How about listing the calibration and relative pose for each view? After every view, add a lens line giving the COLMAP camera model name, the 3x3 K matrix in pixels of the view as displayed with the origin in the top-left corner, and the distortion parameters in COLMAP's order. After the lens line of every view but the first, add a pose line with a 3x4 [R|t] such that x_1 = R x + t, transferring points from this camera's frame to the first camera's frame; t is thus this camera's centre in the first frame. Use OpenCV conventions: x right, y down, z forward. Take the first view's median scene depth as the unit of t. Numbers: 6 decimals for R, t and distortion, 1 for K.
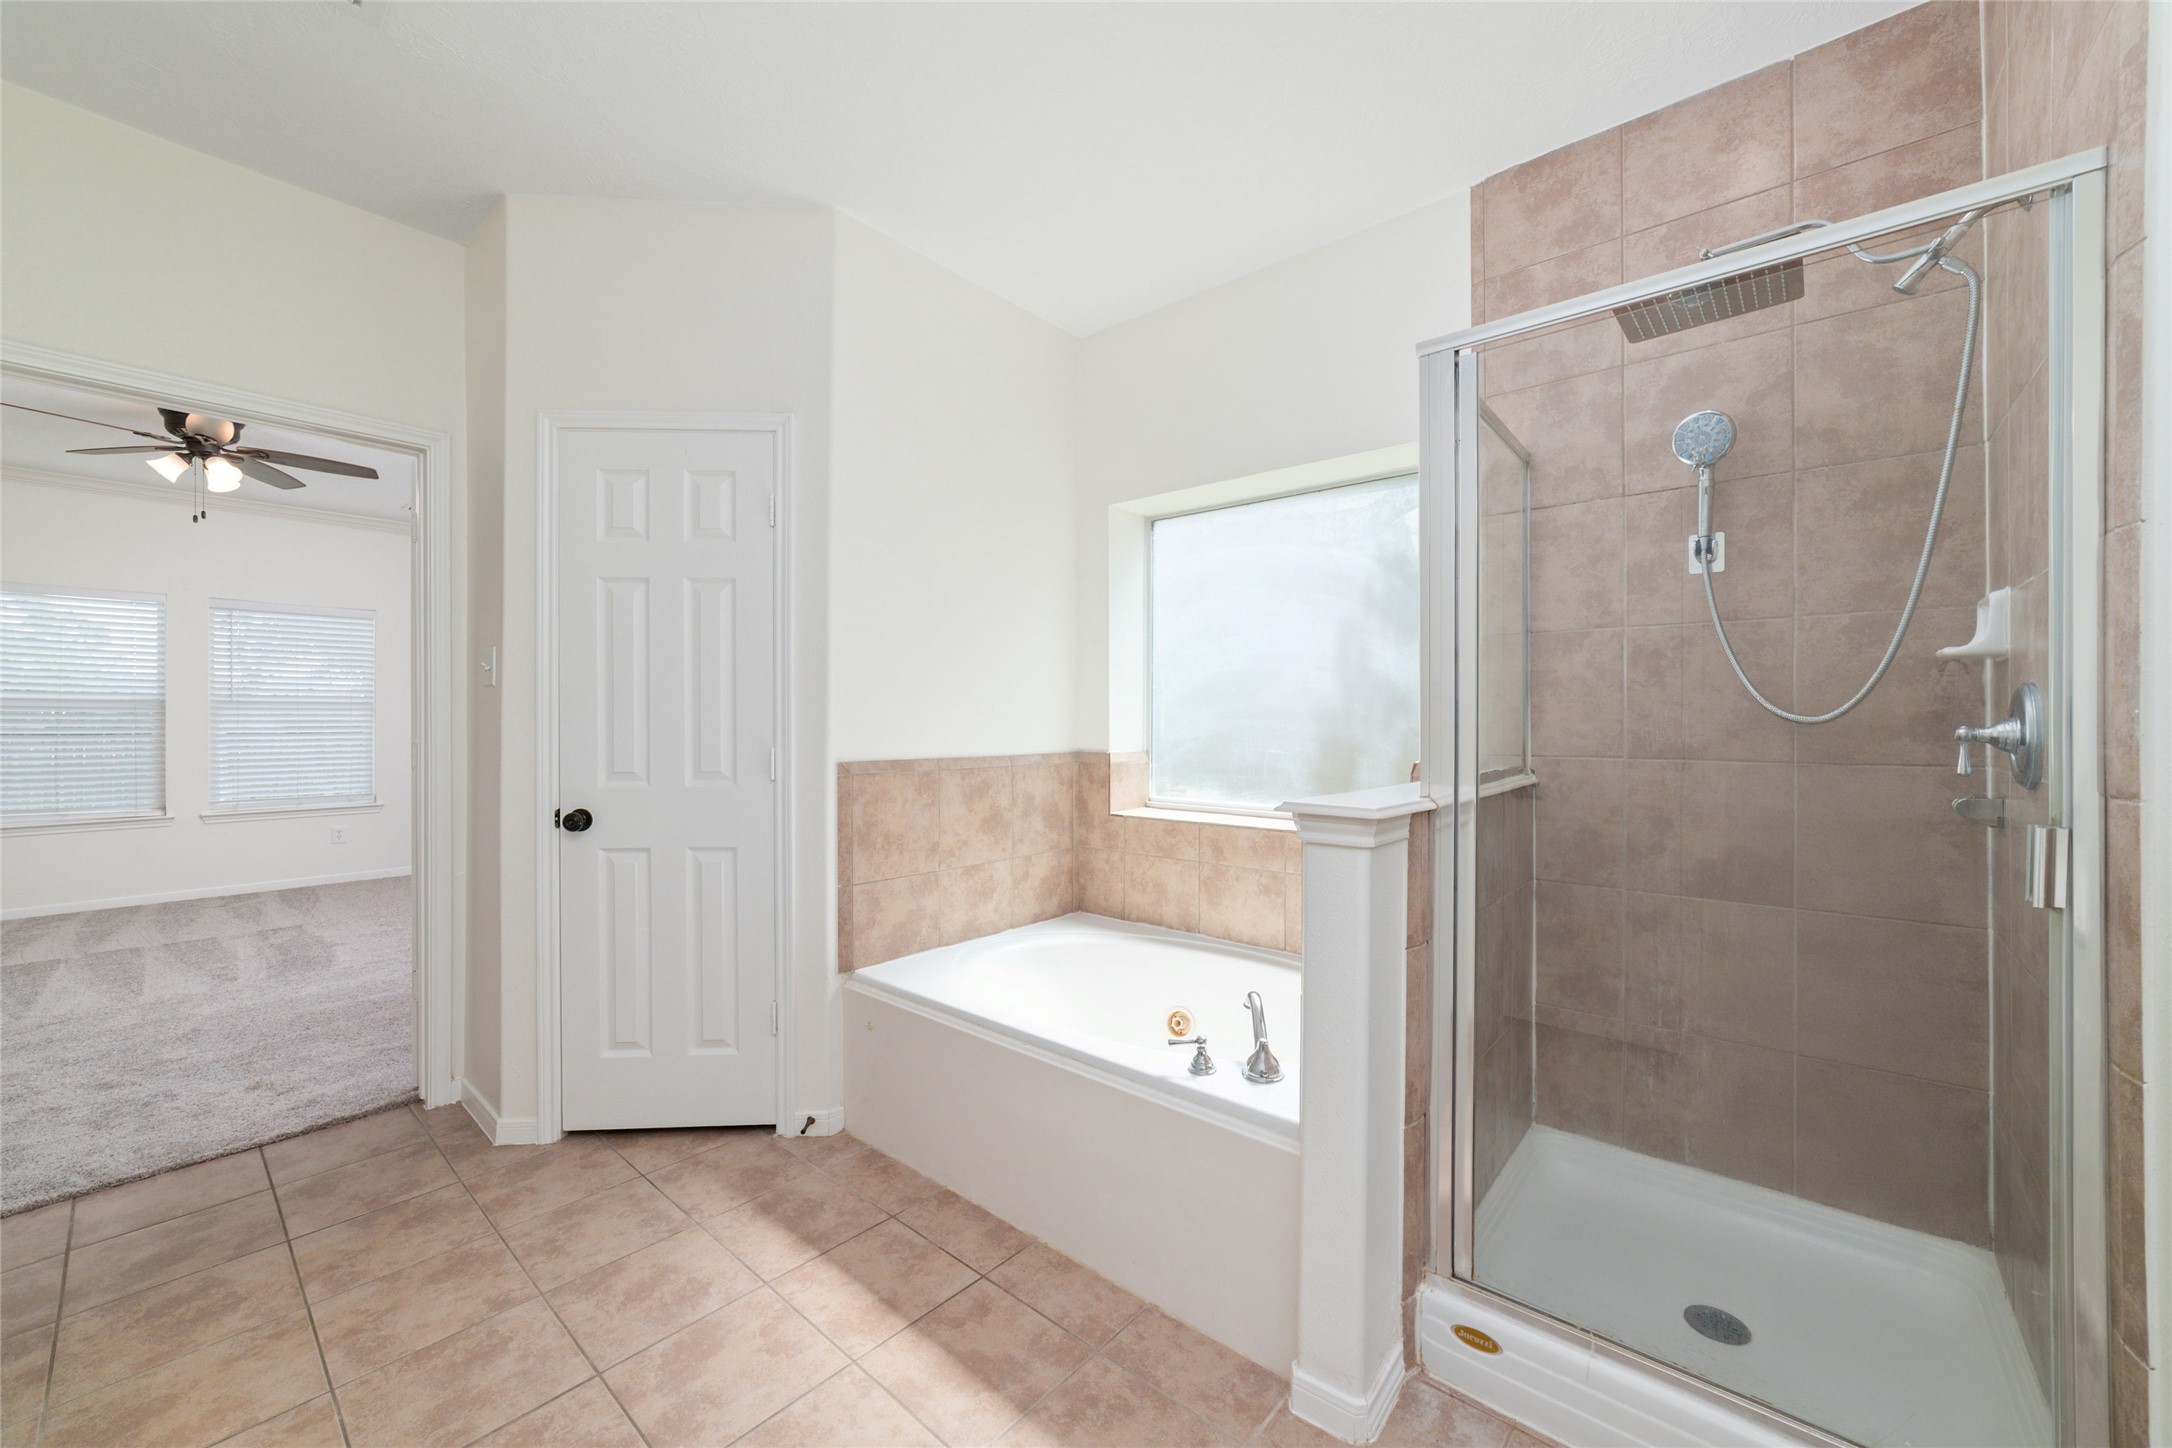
lens RADIAL K [[830.2, 0, 1089.6], [0, 830.2, 719.5], [0, 0, 1]] dist [-0.022265, 0.006779]
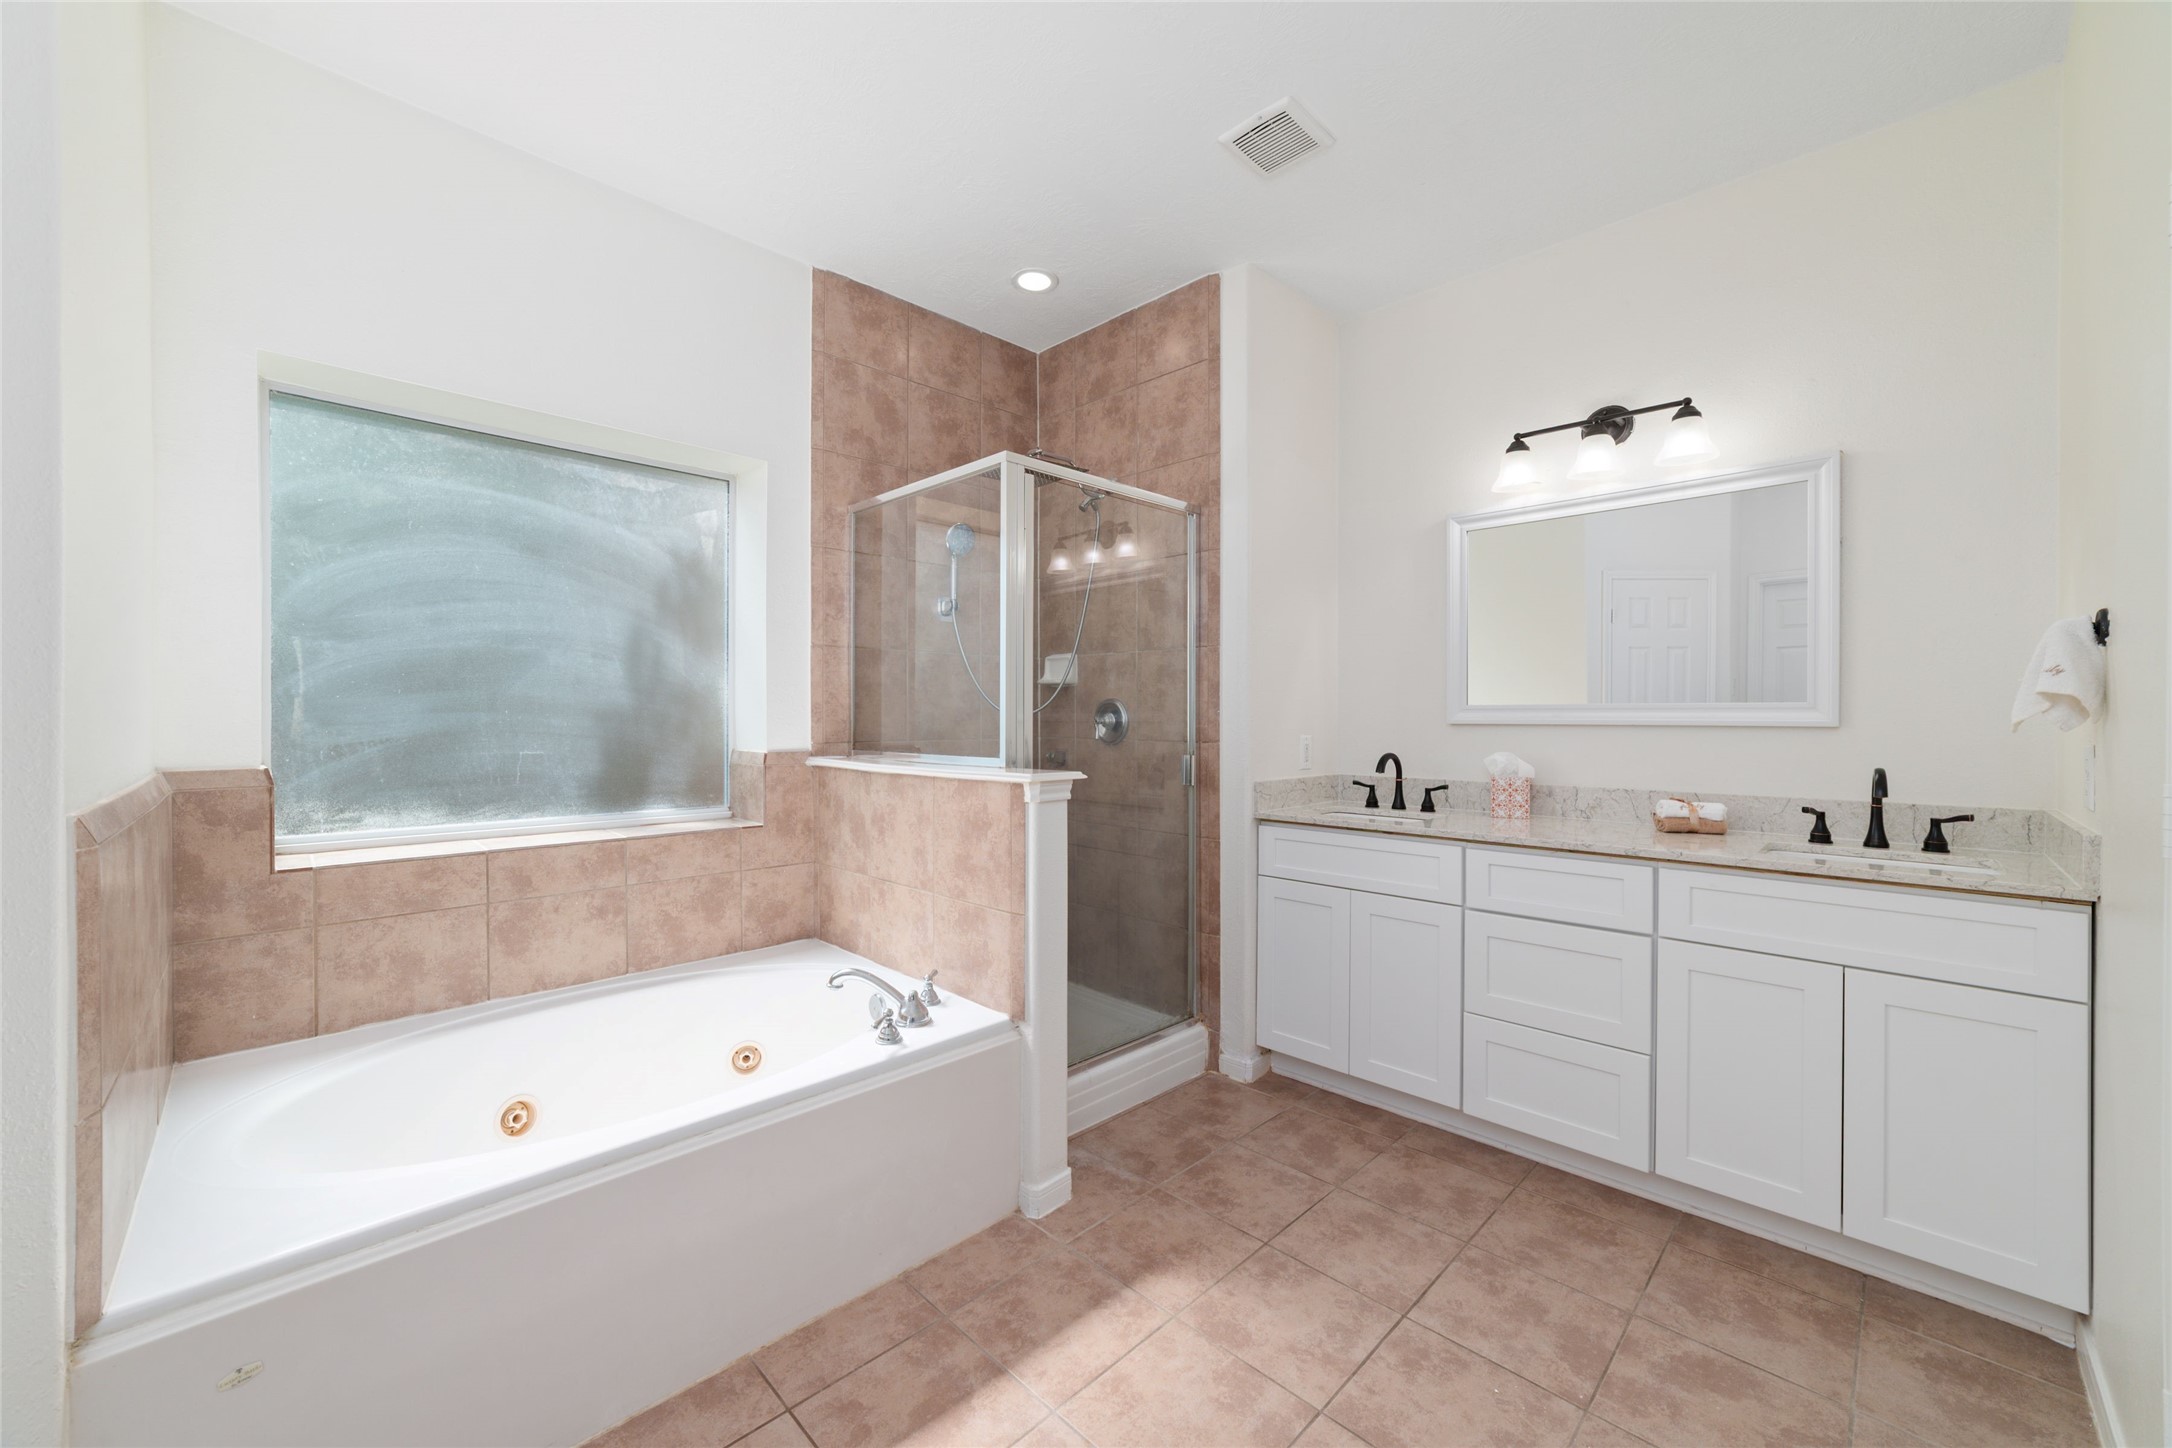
lens RADIAL K [[830.2, 0, 1087.6], [0, 830.2, 714.2], [0, 0, 1]] dist [-0.022265, 0.006779]
pose [[0.084032, -0.002878, 0.996459, -0.723263], [-0.002592, 0.999992, 0.003107, -0.003872], [-0.996460, -0.002844, 0.084023, 0.518842]]
